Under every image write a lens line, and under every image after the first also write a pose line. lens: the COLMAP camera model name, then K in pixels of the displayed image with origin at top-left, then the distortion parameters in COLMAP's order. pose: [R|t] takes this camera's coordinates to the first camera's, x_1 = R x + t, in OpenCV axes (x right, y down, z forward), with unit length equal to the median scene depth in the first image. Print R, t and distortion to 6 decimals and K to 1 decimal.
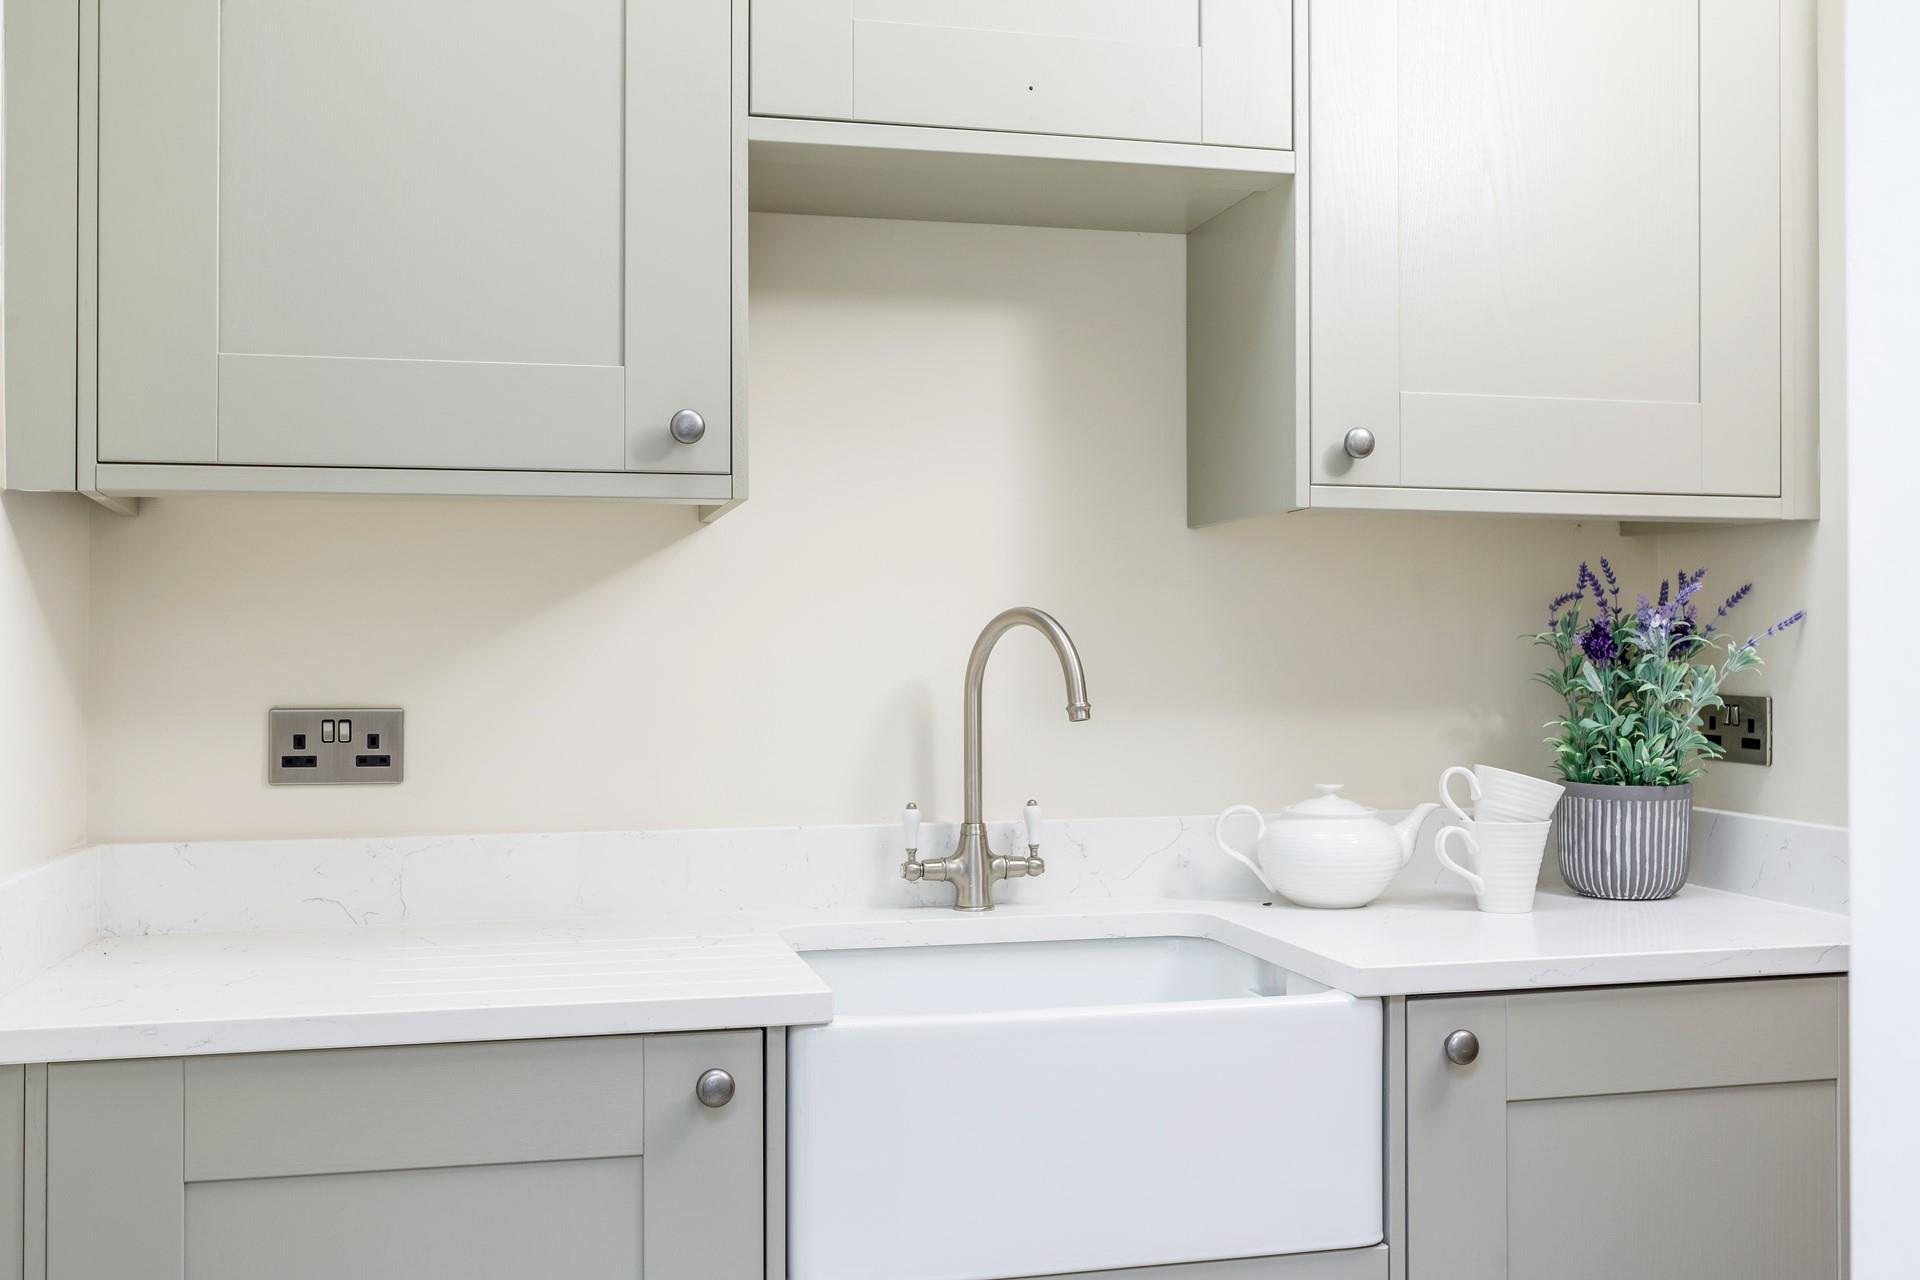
lens RADIAL K [[1725.6, 0, 960.0], [0, 1725.6, 640.0], [0, 0, 1]] dist [-0.000095, 0.010565]
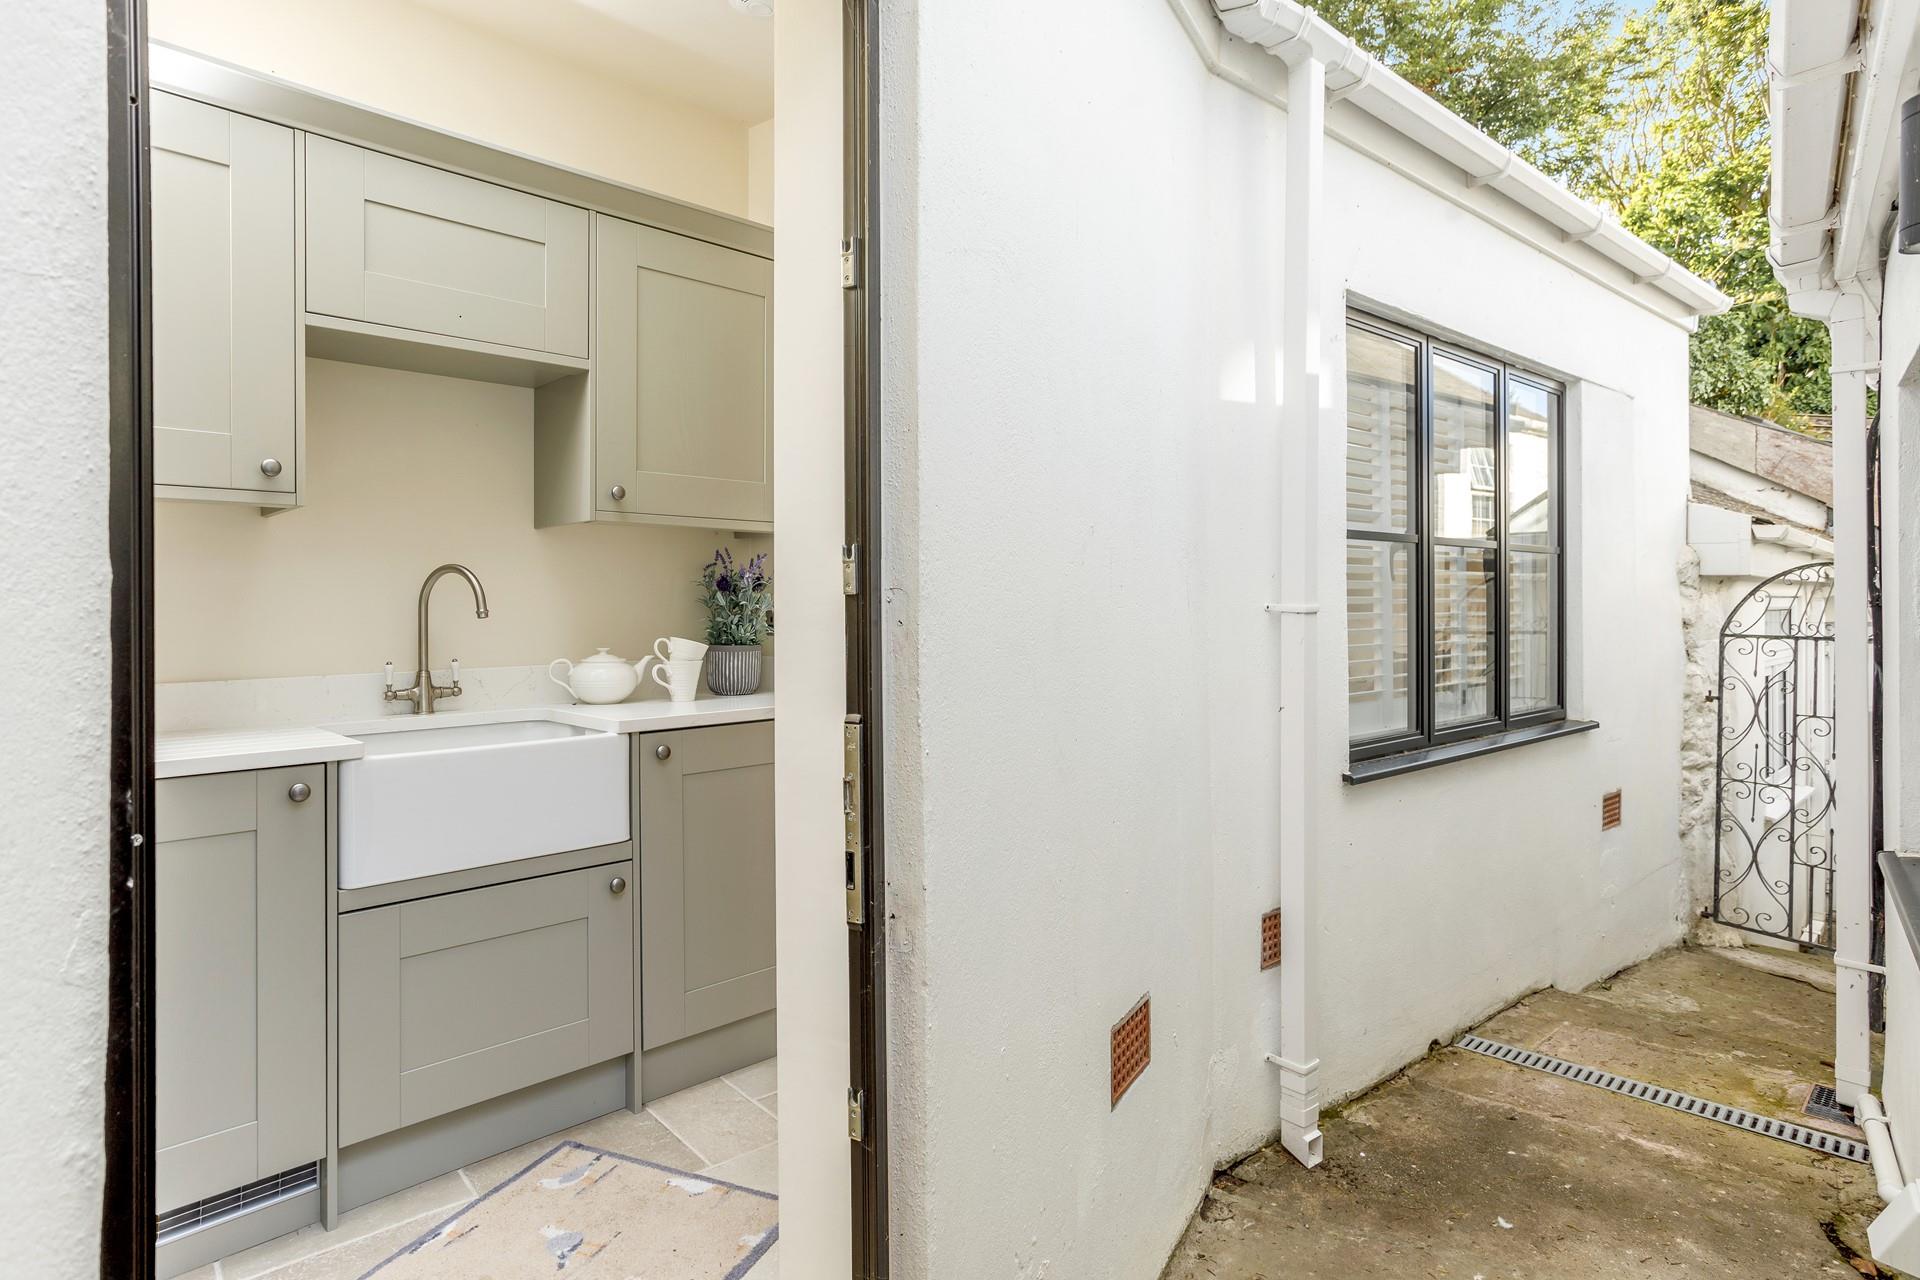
lens RADIAL K [[1174.4, 0, 955.9], [0, 1174.4, 609.8], [0, 0, 1]] dist [-0.002826, 0.000019]
pose [[0.873243, 0.000157, 0.487285, -0.121081], [0.003189, 0.999977, -0.006037, 0.046521], [-0.487274, 0.006826, 0.873222, -0.515217]]
